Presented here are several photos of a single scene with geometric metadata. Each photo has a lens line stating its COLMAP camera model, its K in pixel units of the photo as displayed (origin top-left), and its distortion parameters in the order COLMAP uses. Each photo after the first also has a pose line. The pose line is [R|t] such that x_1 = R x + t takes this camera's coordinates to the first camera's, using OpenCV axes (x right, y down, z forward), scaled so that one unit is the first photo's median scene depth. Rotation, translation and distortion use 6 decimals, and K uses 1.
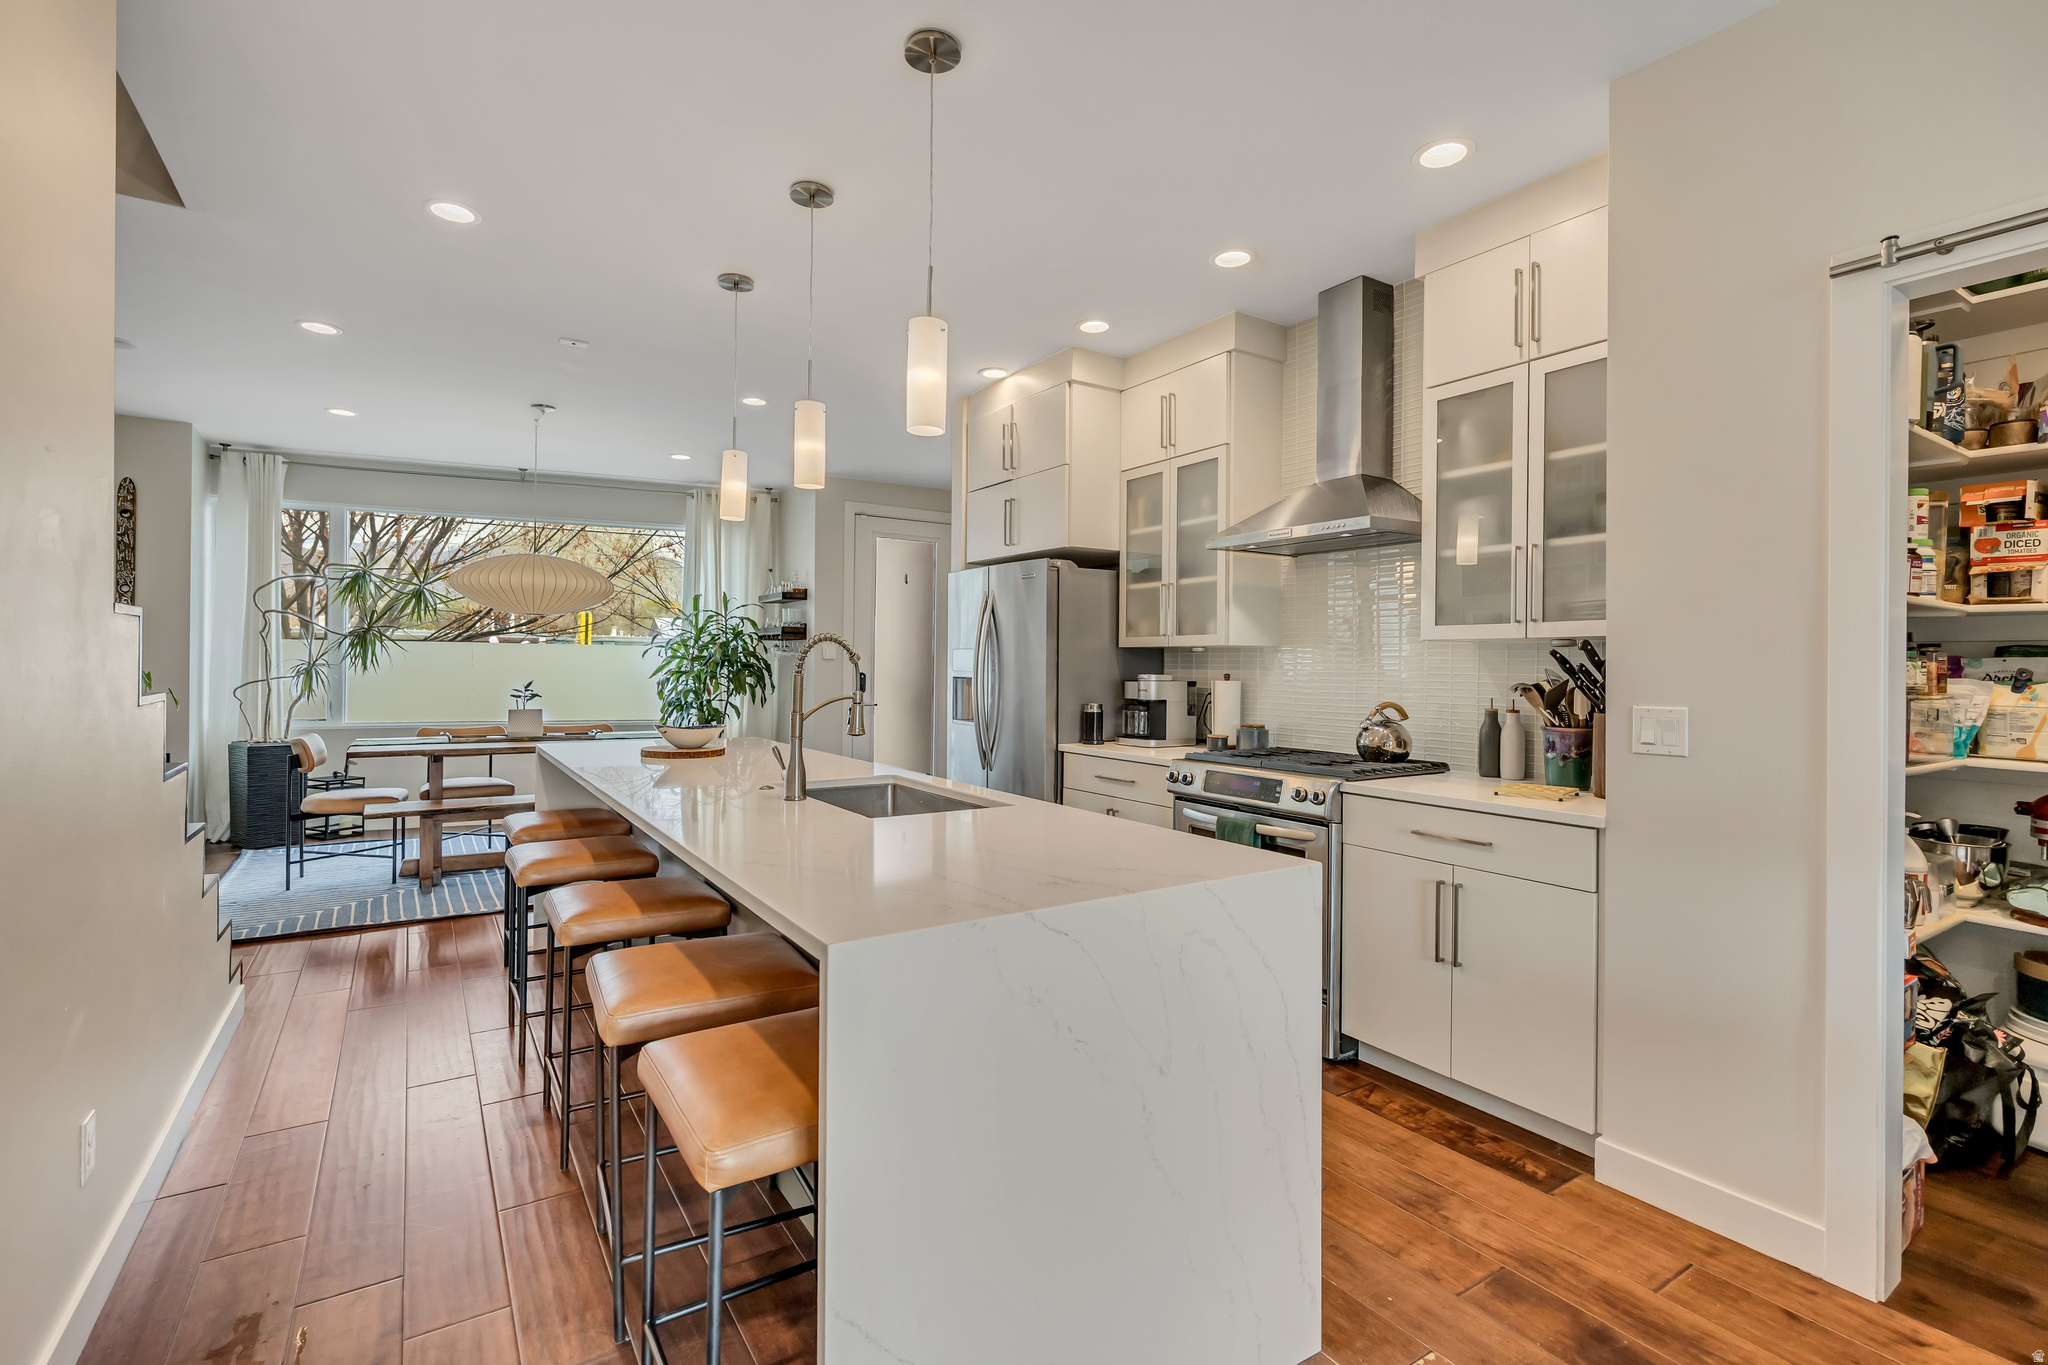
lens RADIAL K [[939.6, 0, 1019.7], [0, 939.6, 672.6], [0, 0, 1]] dist [0.005087, 0.000287]
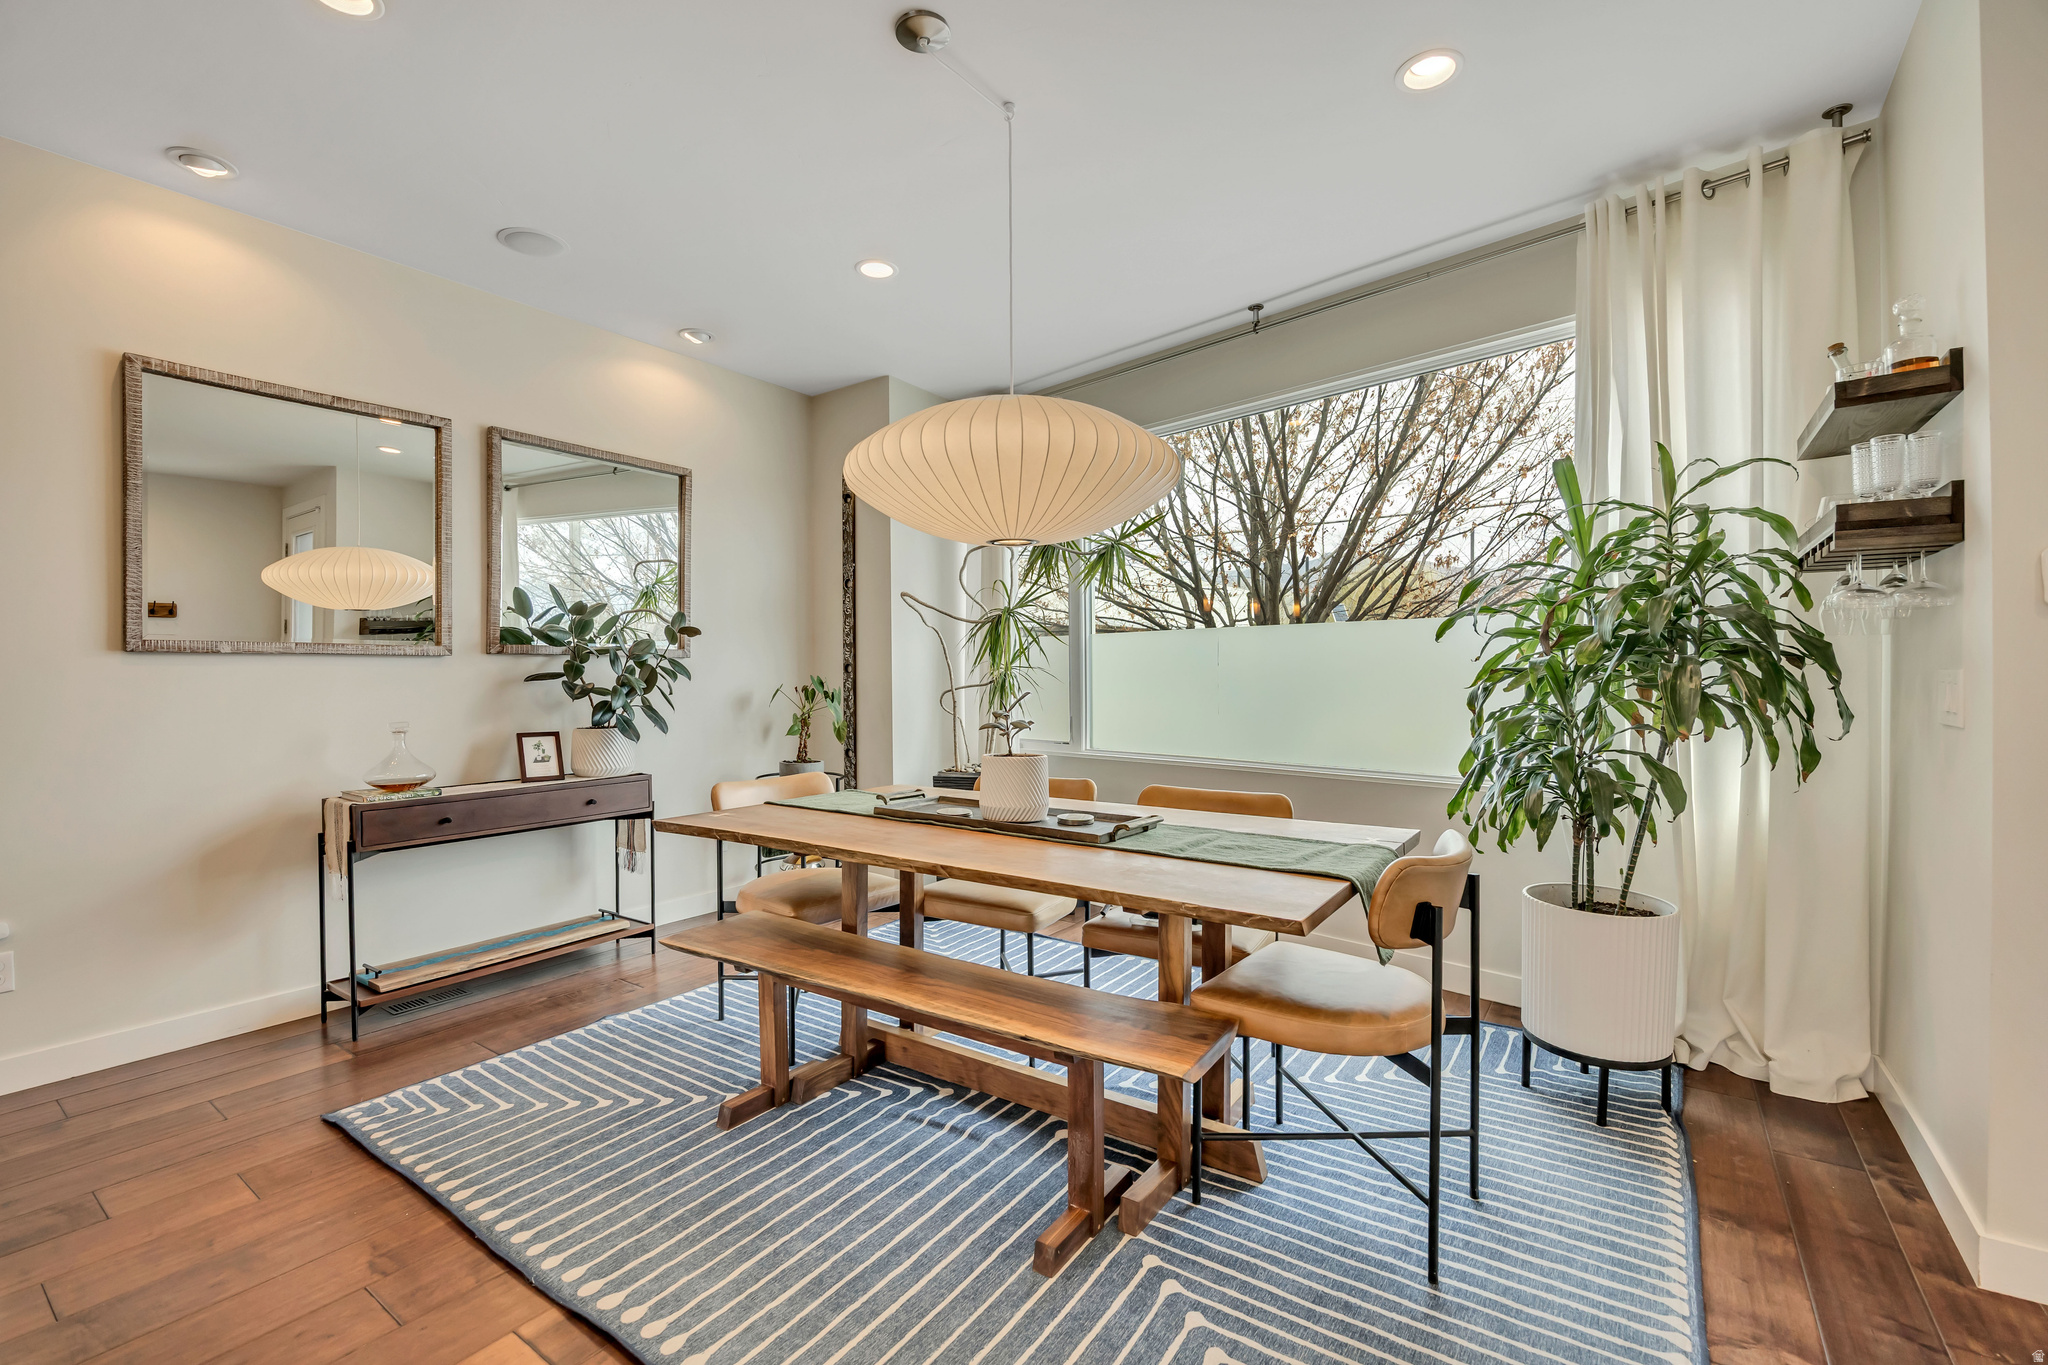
lens RADIAL K [[886.5, 0, 1021.6], [0, 886.5, 672.6], [0, 0, 1]] dist [-0.008821, 0.000339]
pose [[0.377668, -0.010016, -0.925887, -0.167063], [0.005635, 0.999948, -0.008519, 0.003293], [0.925924, -0.002000, 0.377704, 1.119300]]
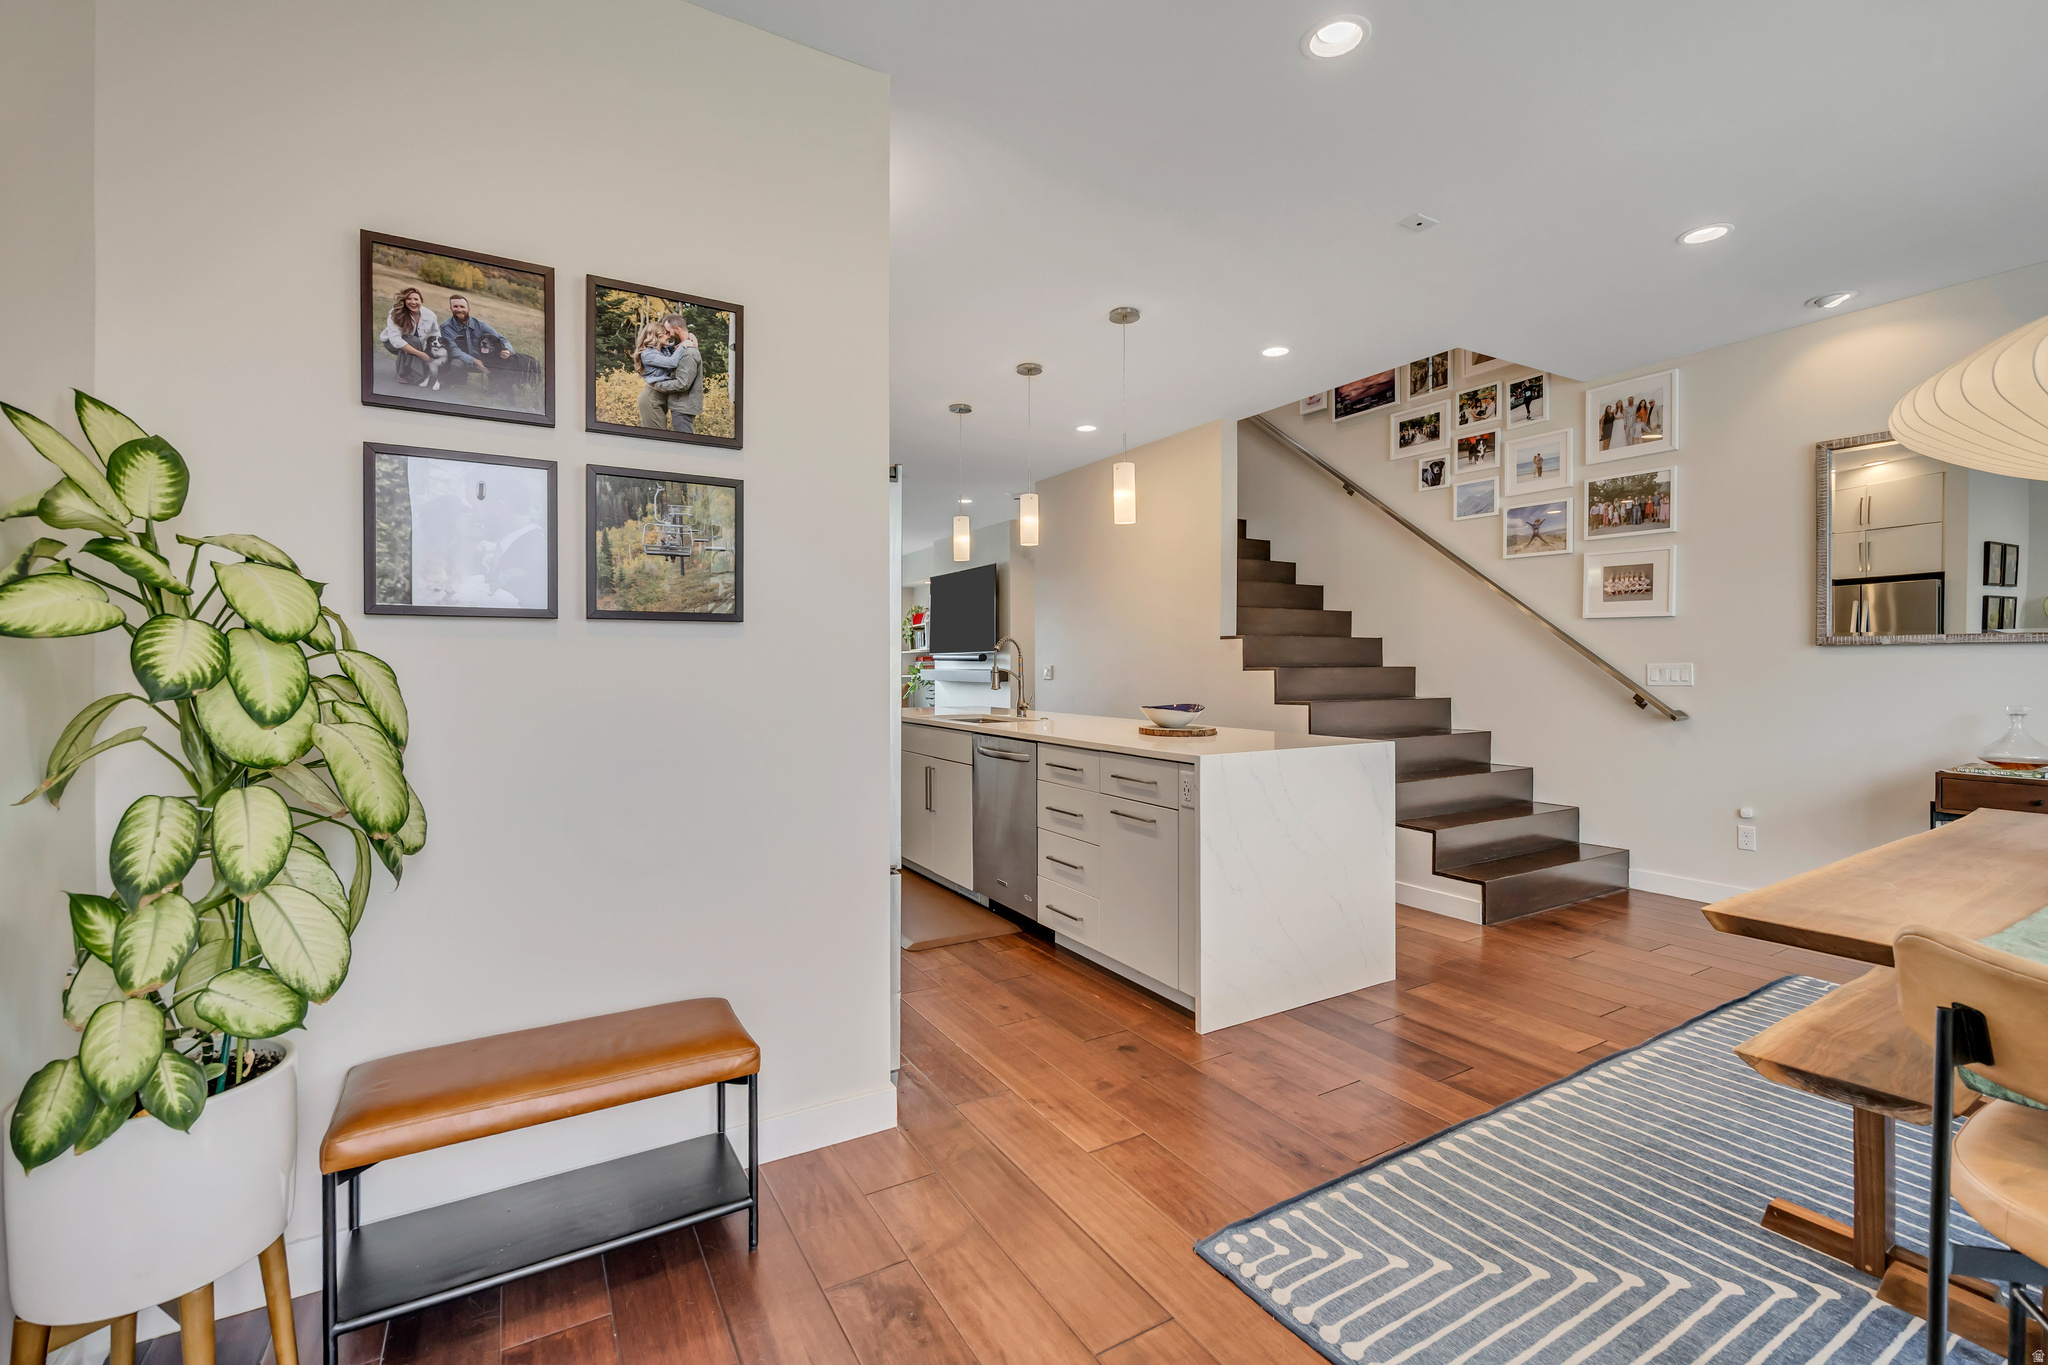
lens RADIAL K [[886.5, 0, 1019.6], [0, 886.5, 686.4], [0, 0, 1]] dist [-0.008821, 0.000339]
pose [[-0.998822, -0.009338, 0.047623, -0.196094], [-0.008150, 0.999653, 0.025062, 0.006550], [-0.047841, 0.024645, -0.998551, 1.733325]]
